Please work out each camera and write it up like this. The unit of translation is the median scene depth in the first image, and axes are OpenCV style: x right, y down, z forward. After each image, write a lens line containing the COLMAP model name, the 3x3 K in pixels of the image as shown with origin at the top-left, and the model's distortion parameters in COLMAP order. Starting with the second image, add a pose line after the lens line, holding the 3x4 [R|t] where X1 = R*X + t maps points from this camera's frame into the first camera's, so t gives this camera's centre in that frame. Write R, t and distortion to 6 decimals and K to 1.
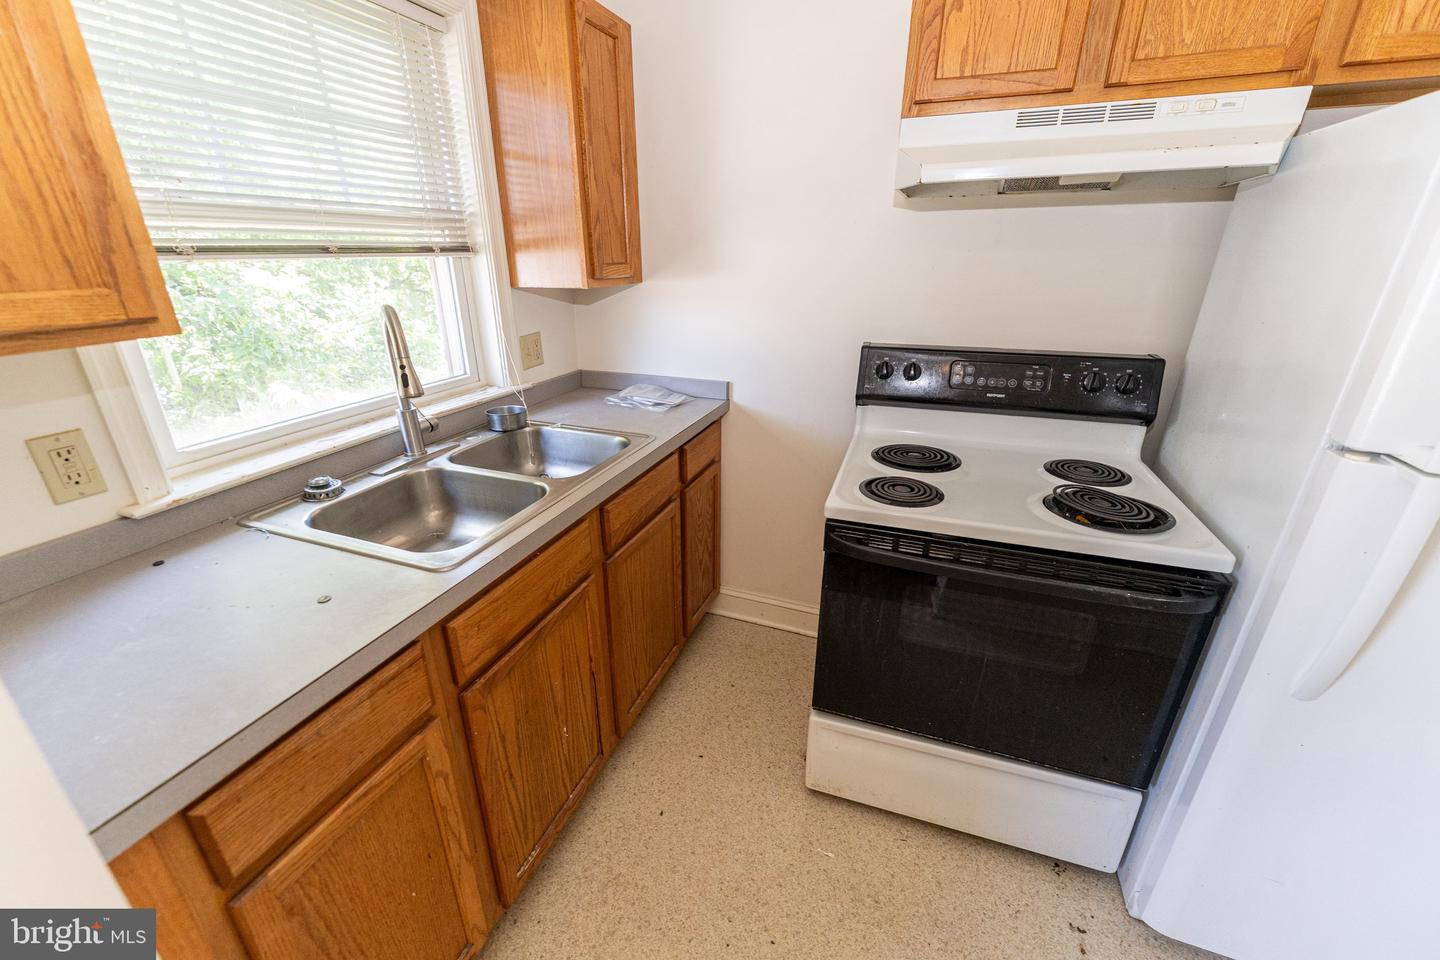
lens RADIAL K [[578.9, 0, 710.3], [0, 578.9, 479.8], [0, 0, 1]] dist [0.000302, -0.000113]
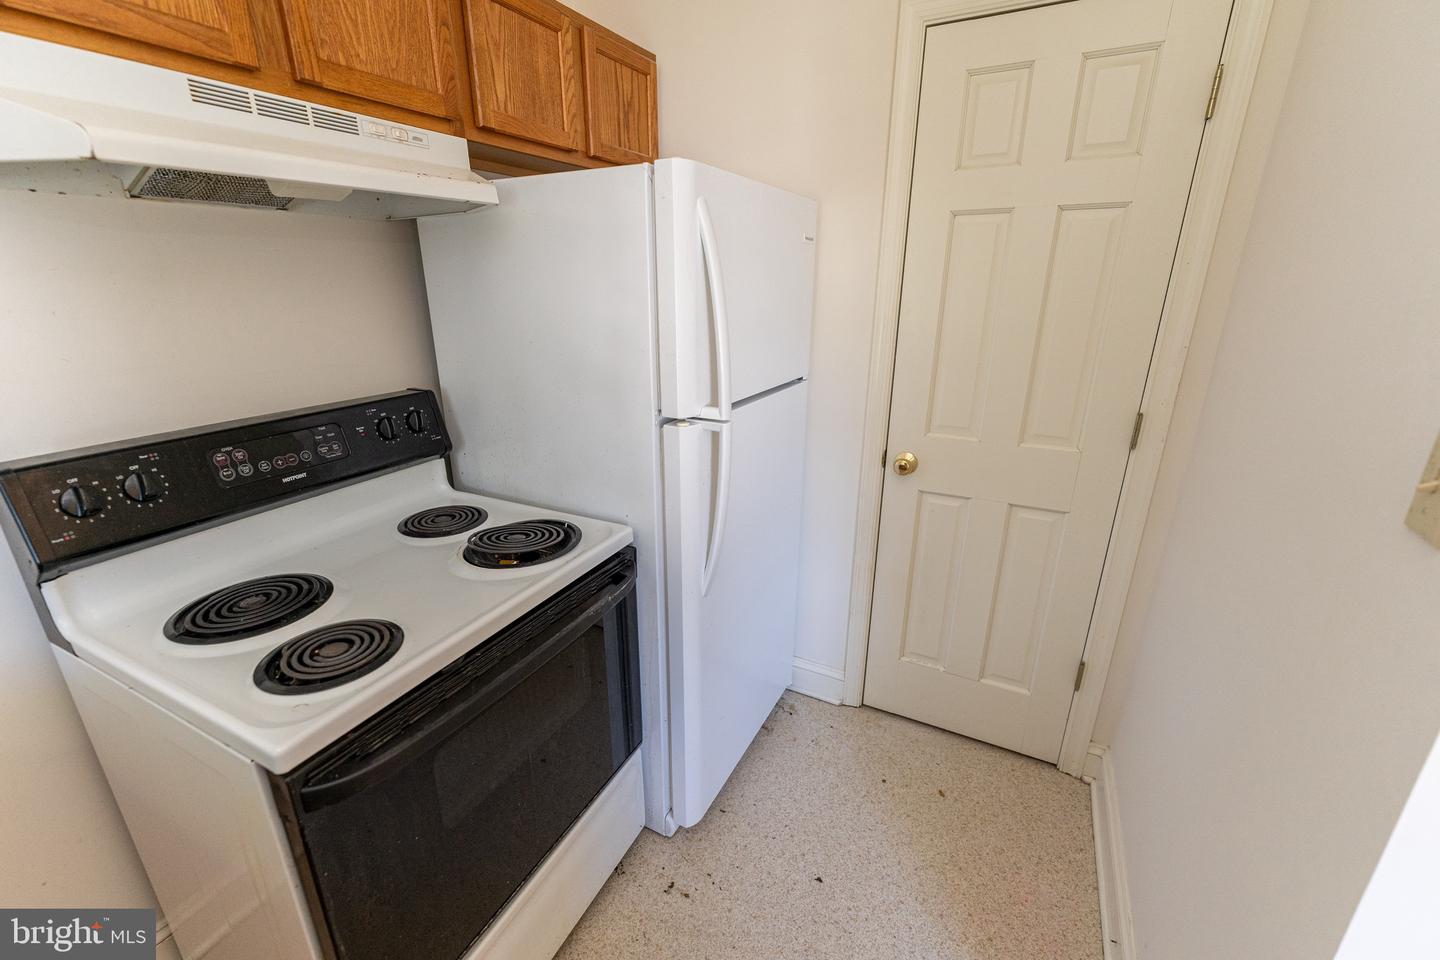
lens RADIAL K [[604.0, 0, 710.5], [0, 604.0, 481.7], [0, 0, 1]] dist [-0.000632, 0.000234]
pose [[0.121372, -0.311721, 0.942390, -0.180592], [0.368854, 0.895588, 0.248734, -0.156802], [-0.921529, 0.317415, 0.223679, 0.403713]]
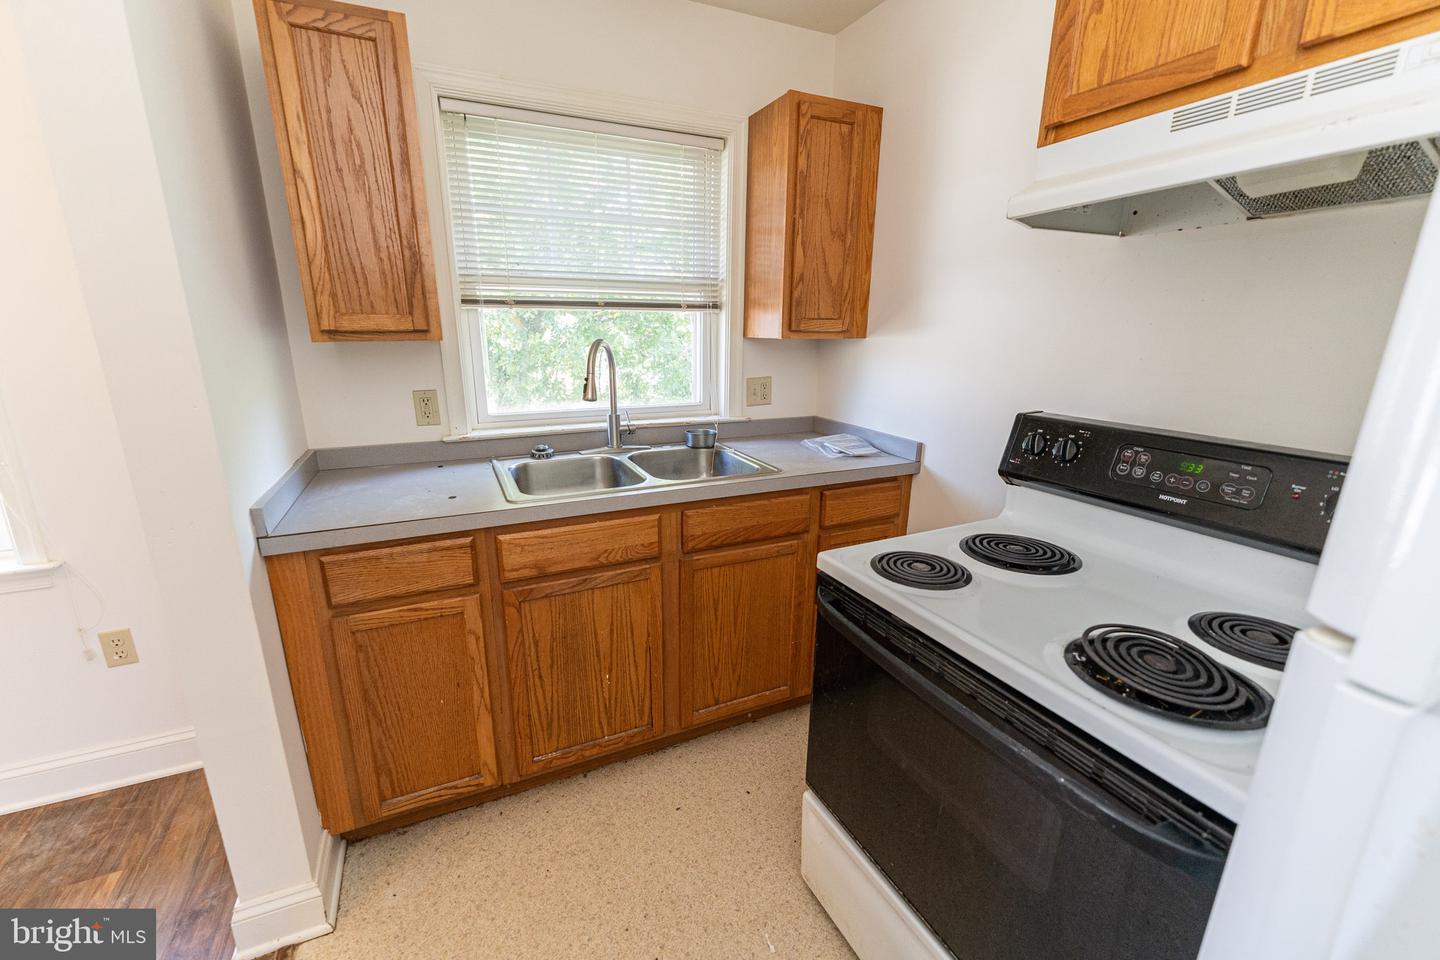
lens RADIAL K [[585.2, 0, 711.3], [0, 585.2, 480.2], [0, 0, 1]] dist [0.000497, -0.000001]
pose [[0.715118, 0.189418, -0.672851, 0.646751], [-0.267395, 0.963500, -0.012952, -0.012886], [0.645838, 0.189179, 0.739665, 0.141528]]
